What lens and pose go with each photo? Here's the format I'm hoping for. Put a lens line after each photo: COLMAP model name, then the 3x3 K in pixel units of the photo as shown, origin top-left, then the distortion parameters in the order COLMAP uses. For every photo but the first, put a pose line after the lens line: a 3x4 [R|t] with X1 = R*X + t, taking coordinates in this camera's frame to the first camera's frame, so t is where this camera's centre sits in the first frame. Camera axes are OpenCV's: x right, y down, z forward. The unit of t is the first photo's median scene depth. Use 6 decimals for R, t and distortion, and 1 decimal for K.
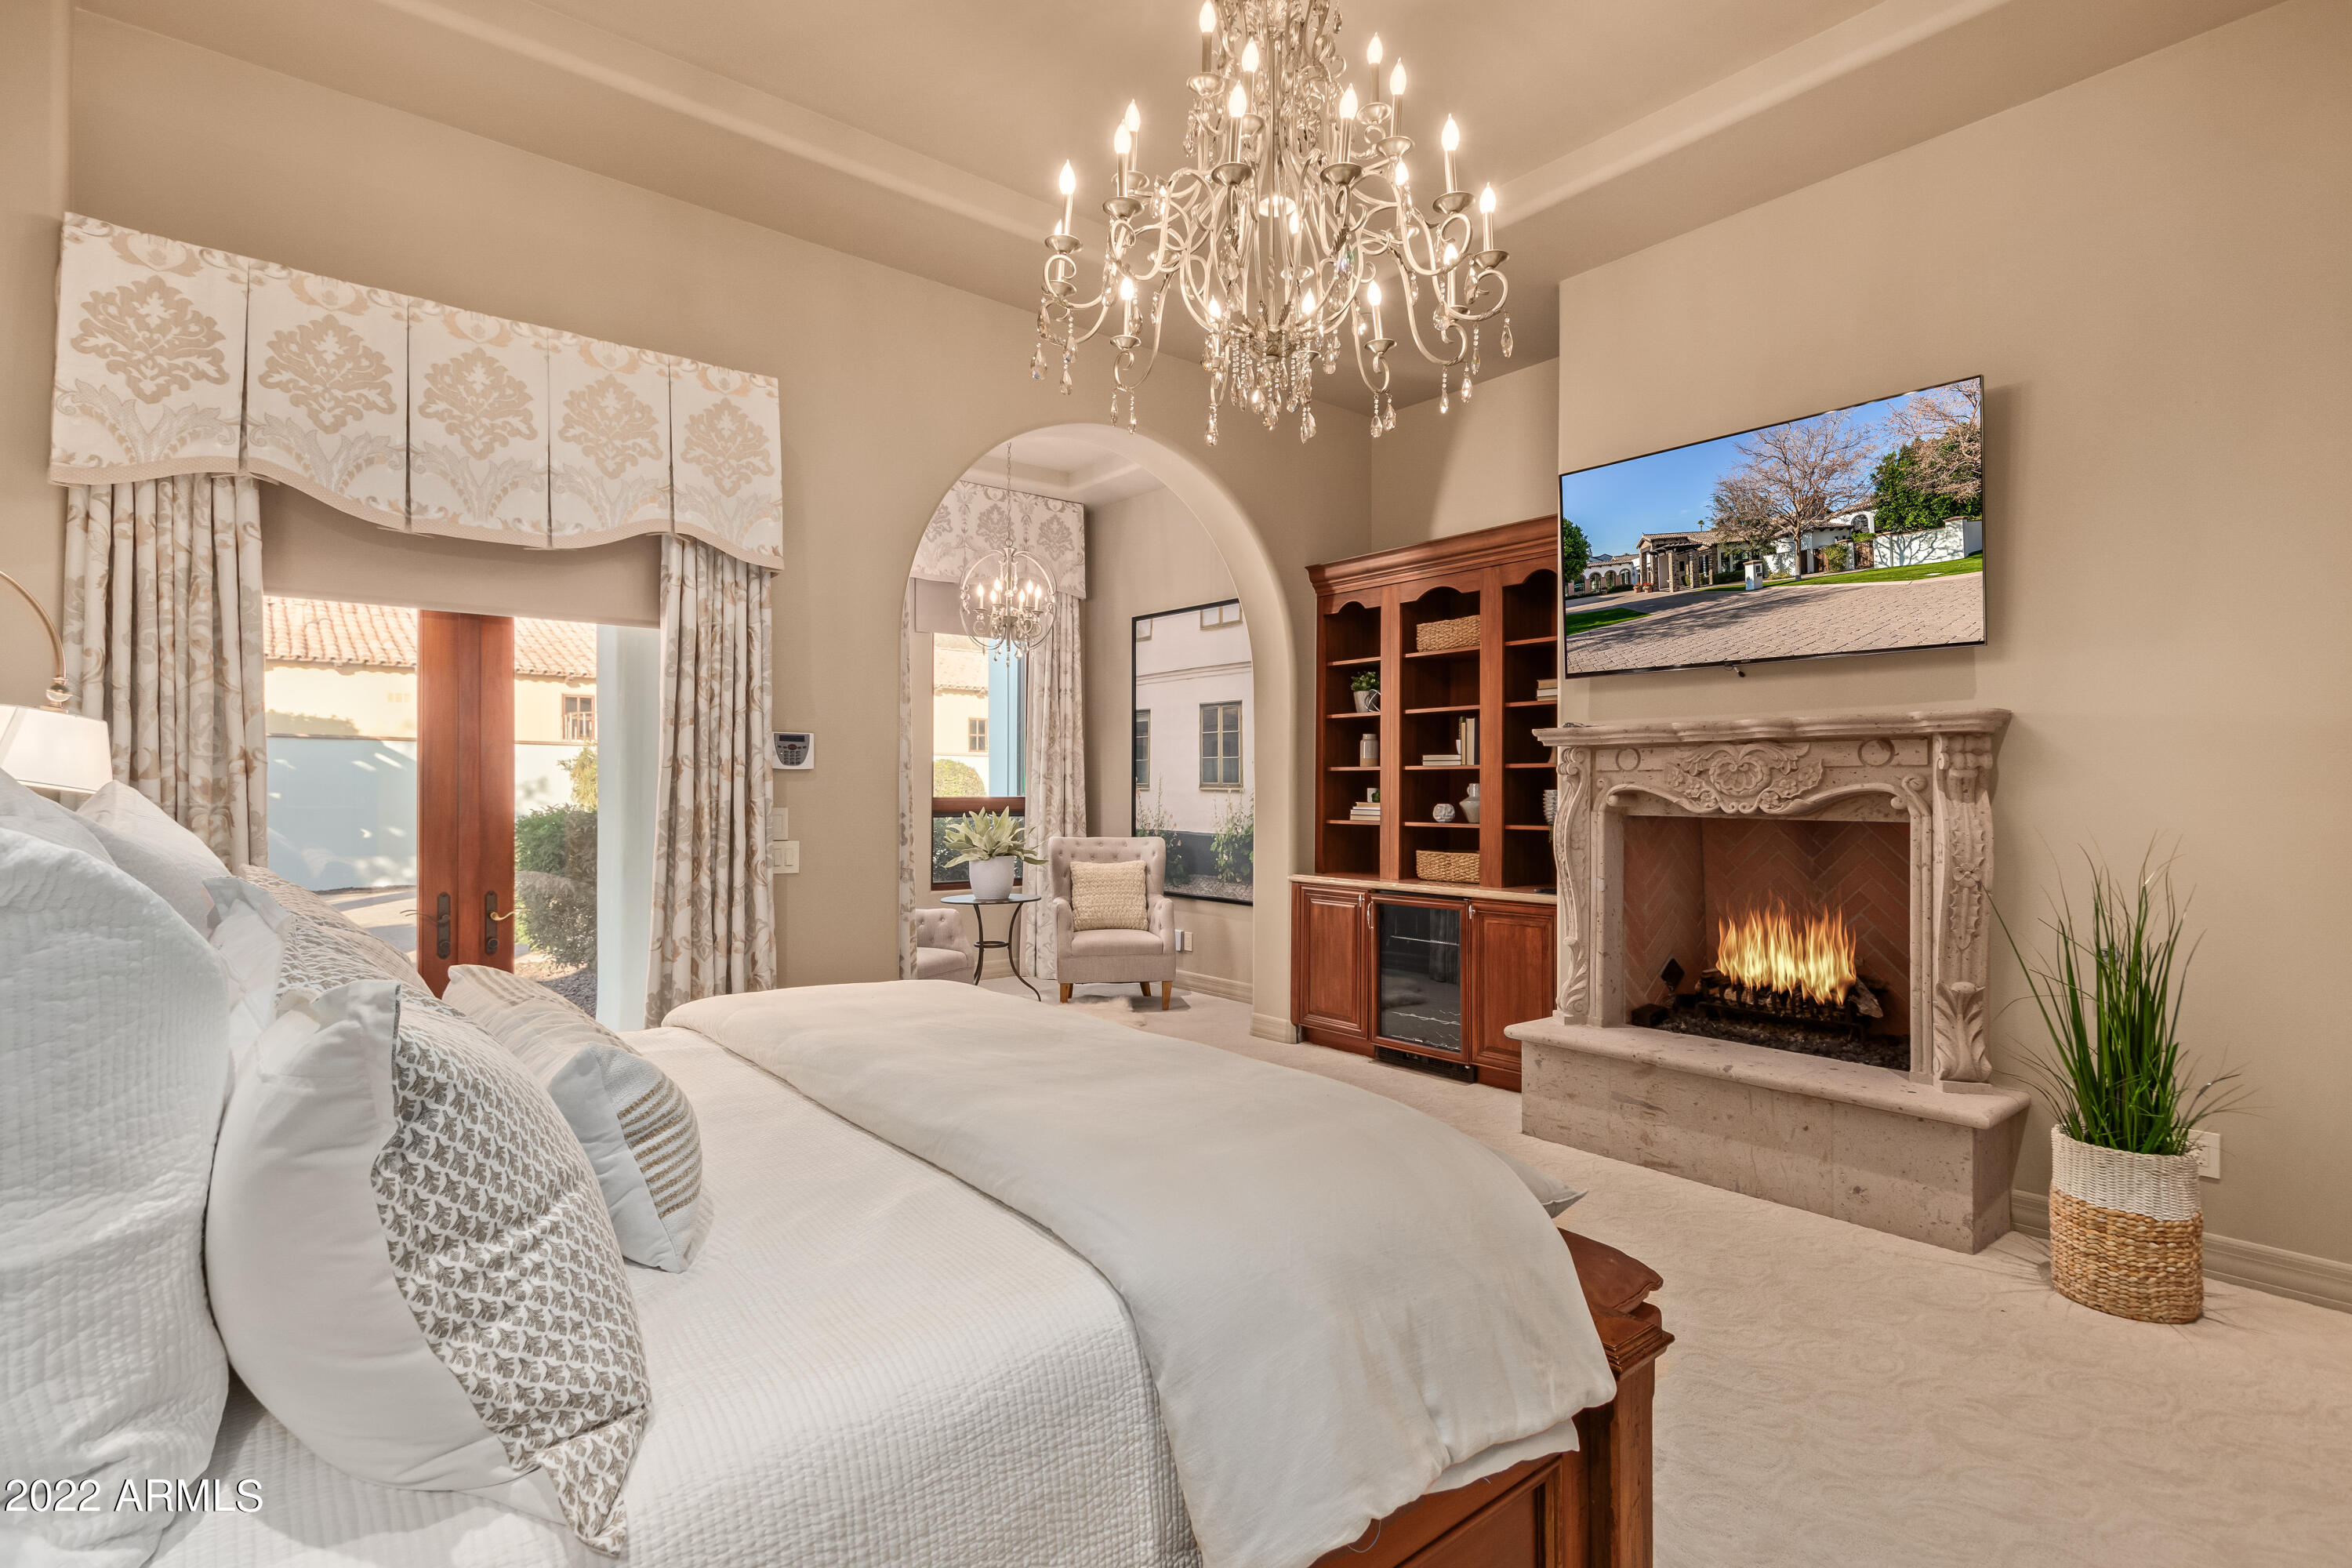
lens RADIAL K [[1147.6, 0, 1172.4], [0, 1147.6, 795.6], [0, 0, 1]] dist [-0.001575, -0.000118]
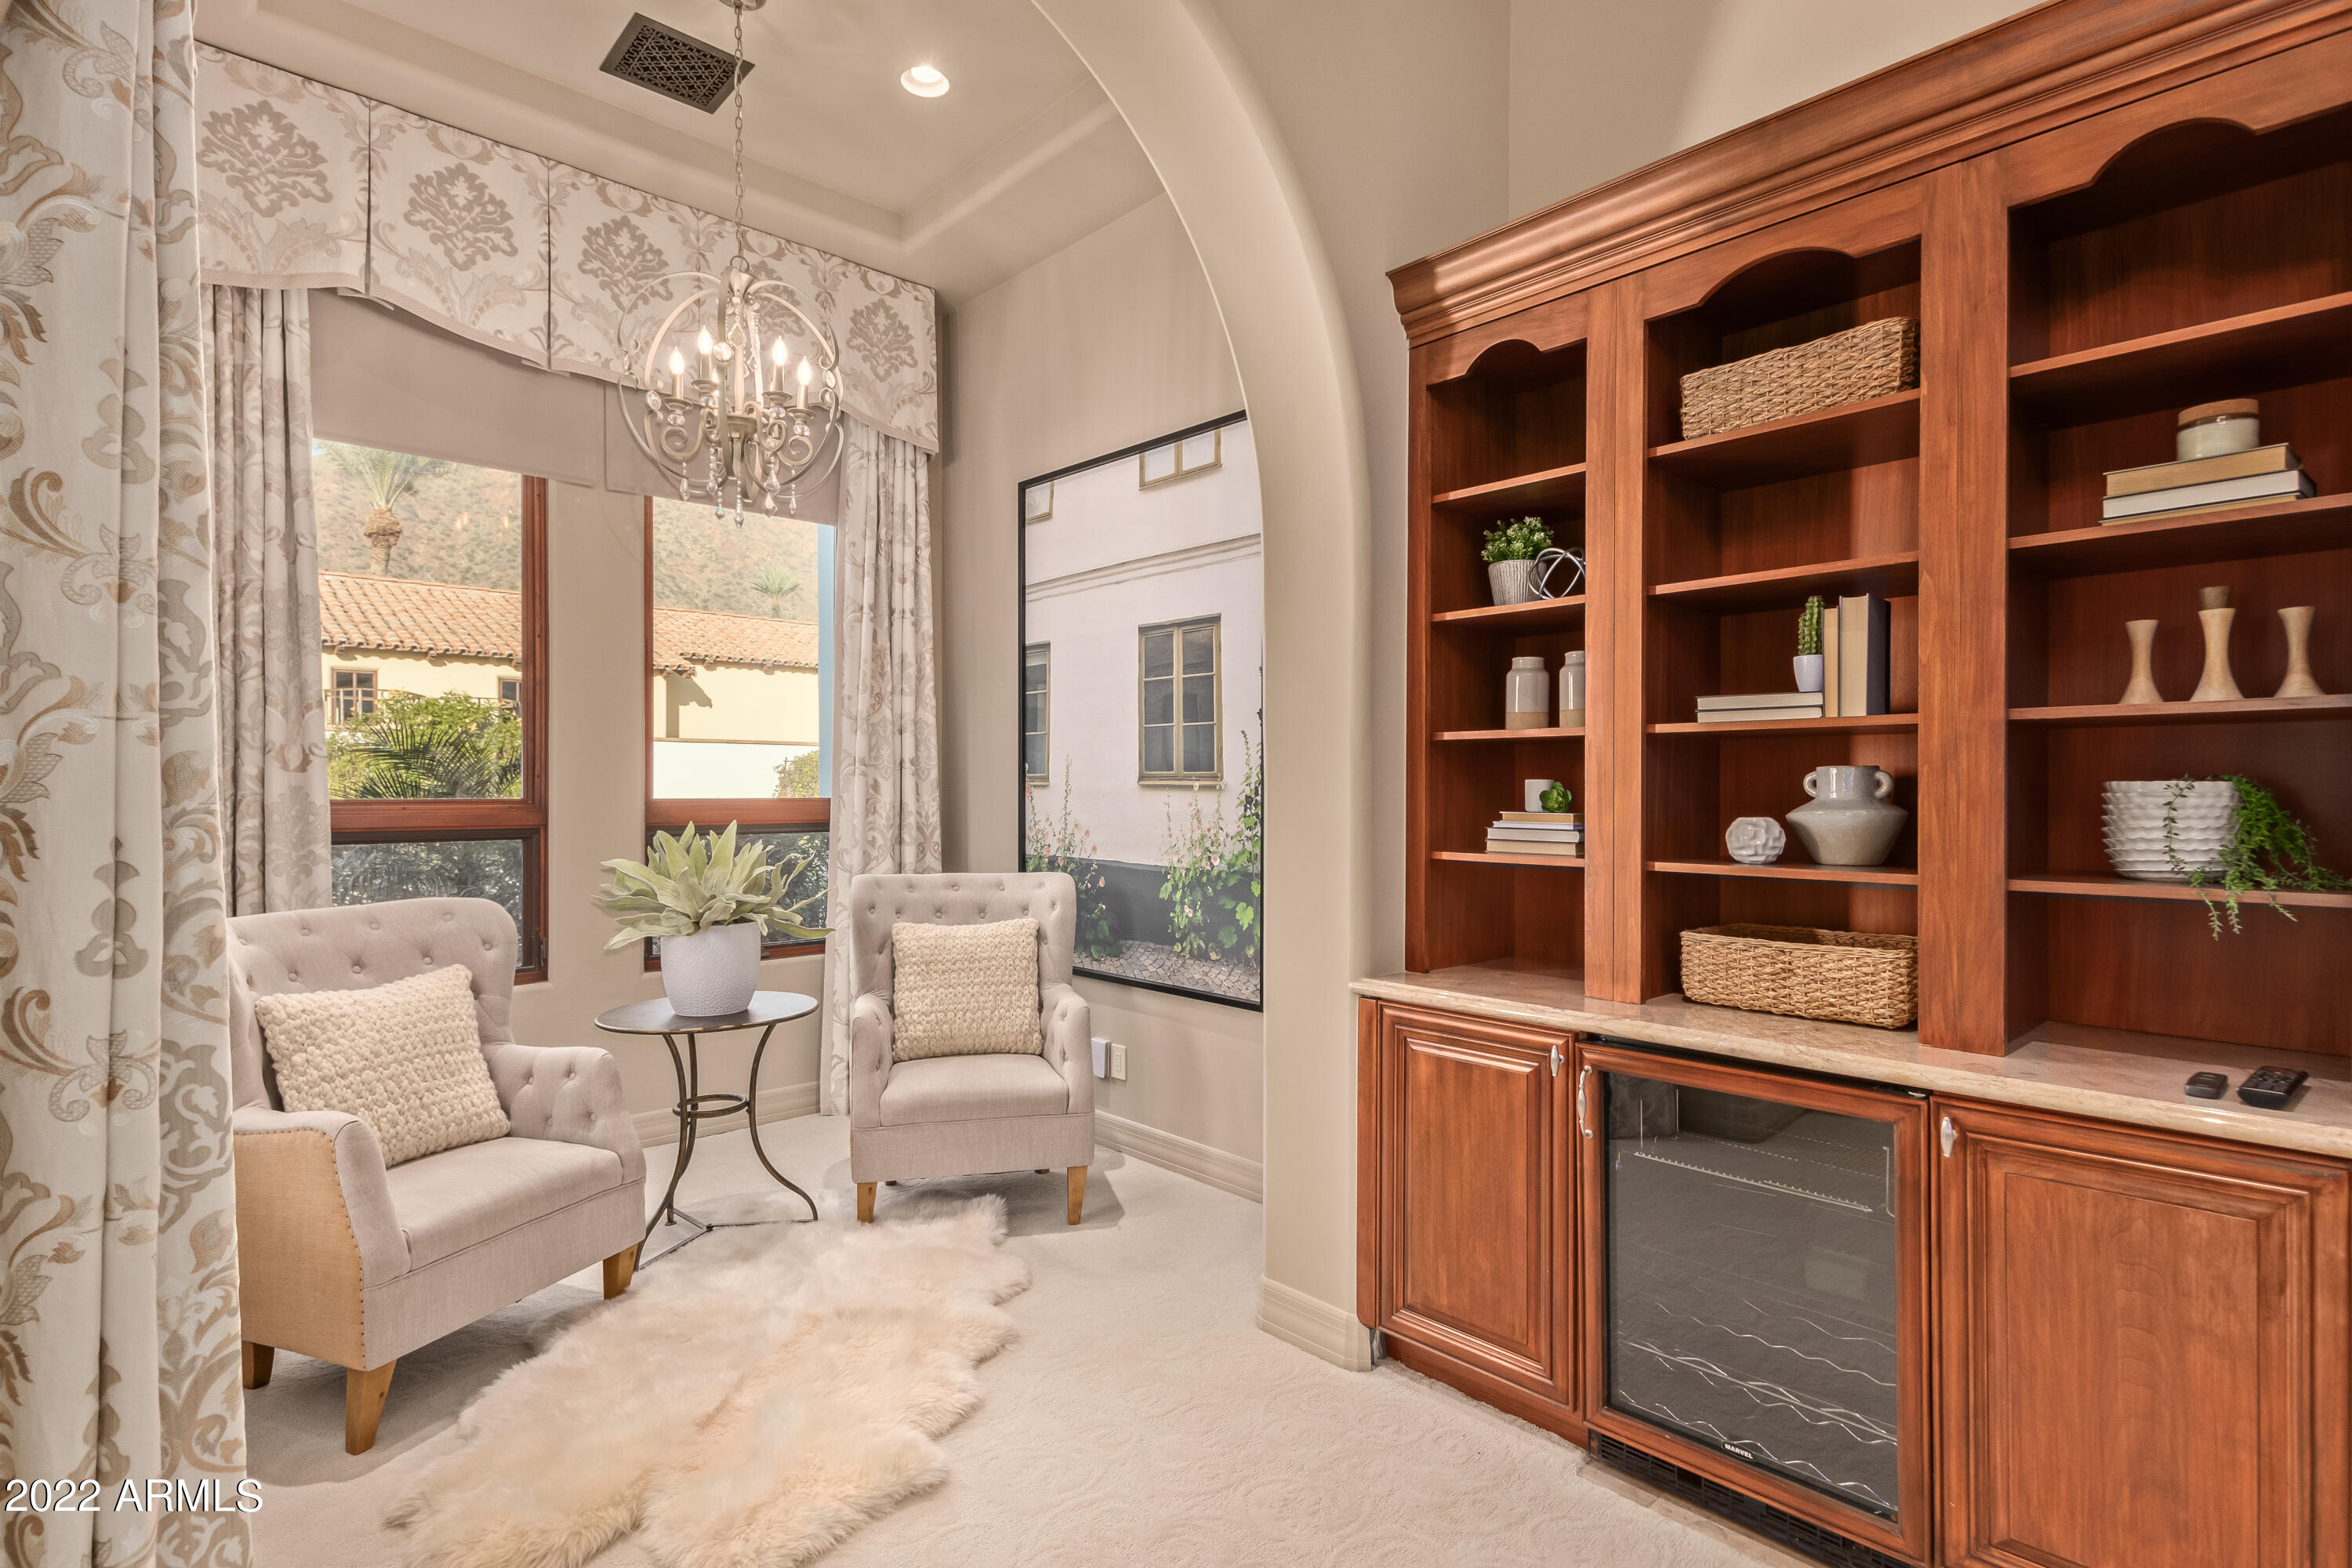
lens RADIAL K [[1147.6, 0, 1172.4], [0, 1147.6, 795.6], [0, 0, 1]] dist [-0.001575, -0.000118]
pose [[0.998033, -0.002273, 0.062654, 0.005547], [0.002145, 0.999995, 0.002119, -0.001329], [-0.062658, -0.001981, 0.998033, 0.474276]]
